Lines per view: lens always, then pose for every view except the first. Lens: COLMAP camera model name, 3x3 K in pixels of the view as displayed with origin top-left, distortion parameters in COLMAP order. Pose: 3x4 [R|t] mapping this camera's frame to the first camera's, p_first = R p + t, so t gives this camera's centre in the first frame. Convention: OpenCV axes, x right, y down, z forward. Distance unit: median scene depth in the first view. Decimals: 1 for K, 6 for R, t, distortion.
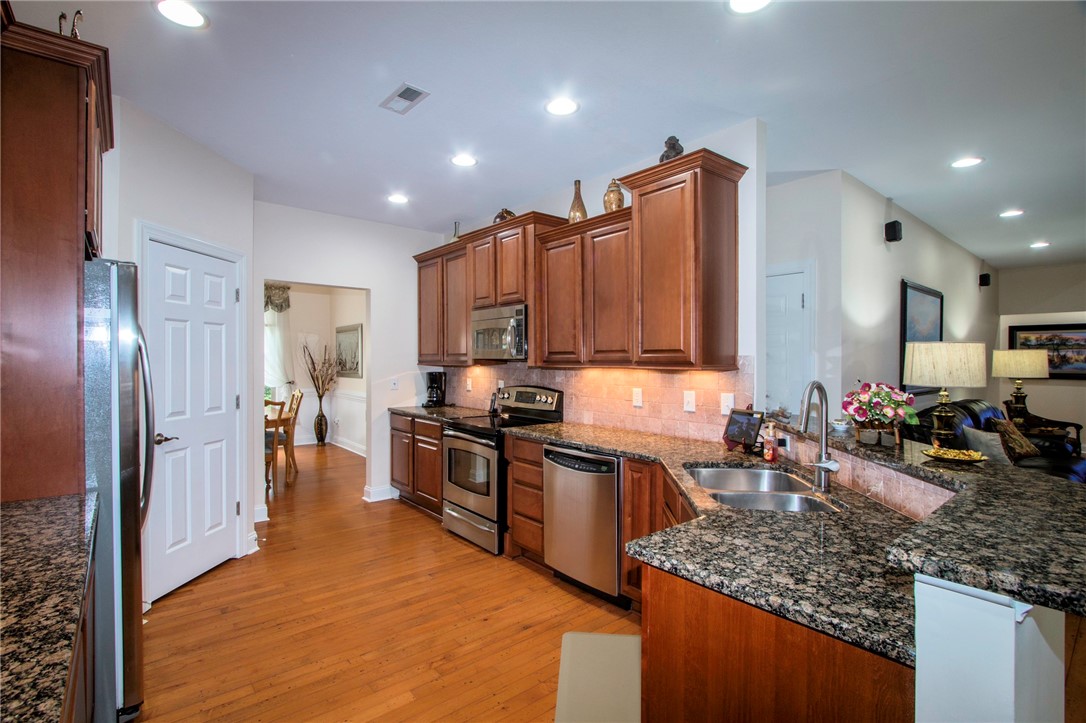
lens RADIAL K [[503.5, 0, 536.3], [0, 503.5, 361.7], [0, 0, 1]] dist [-0.016987, 0.000852]
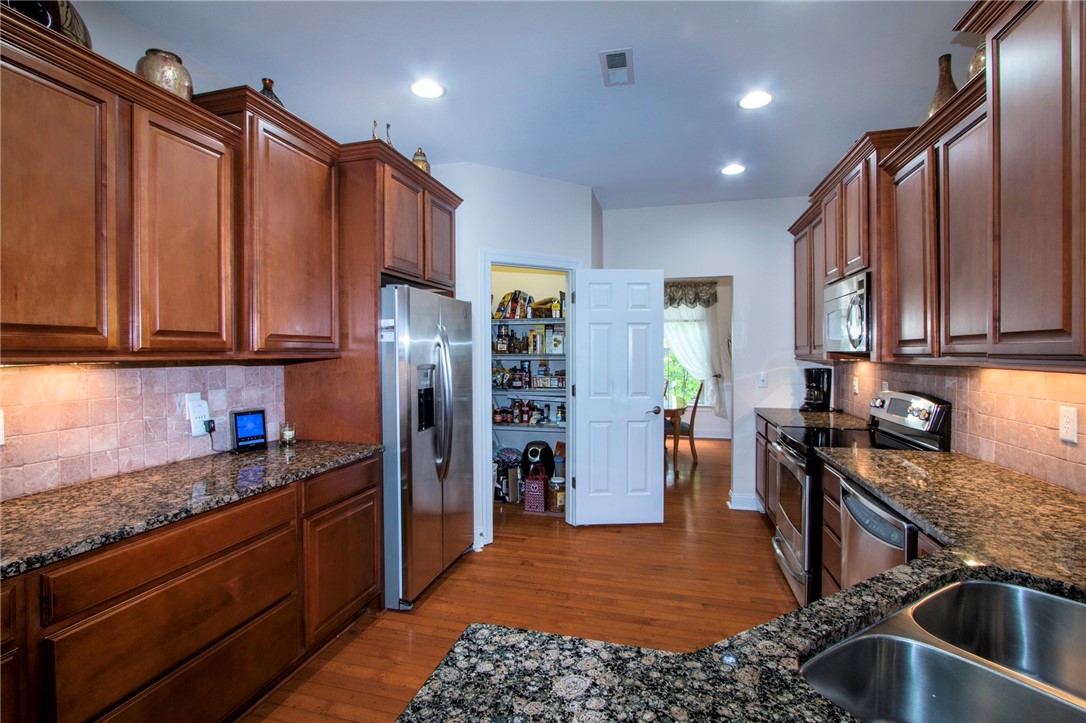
lens RADIAL K [[503.5, 0, 536.3], [0, 503.5, 361.7], [0, 0, 1]] dist [-0.016987, 0.000852]
pose [[0.577195, 0.008729, -0.816559, 0.292670], [0.001639, 0.999928, 0.011848, -0.000118], [0.816604, -0.008177, 0.577140, 0.255354]]
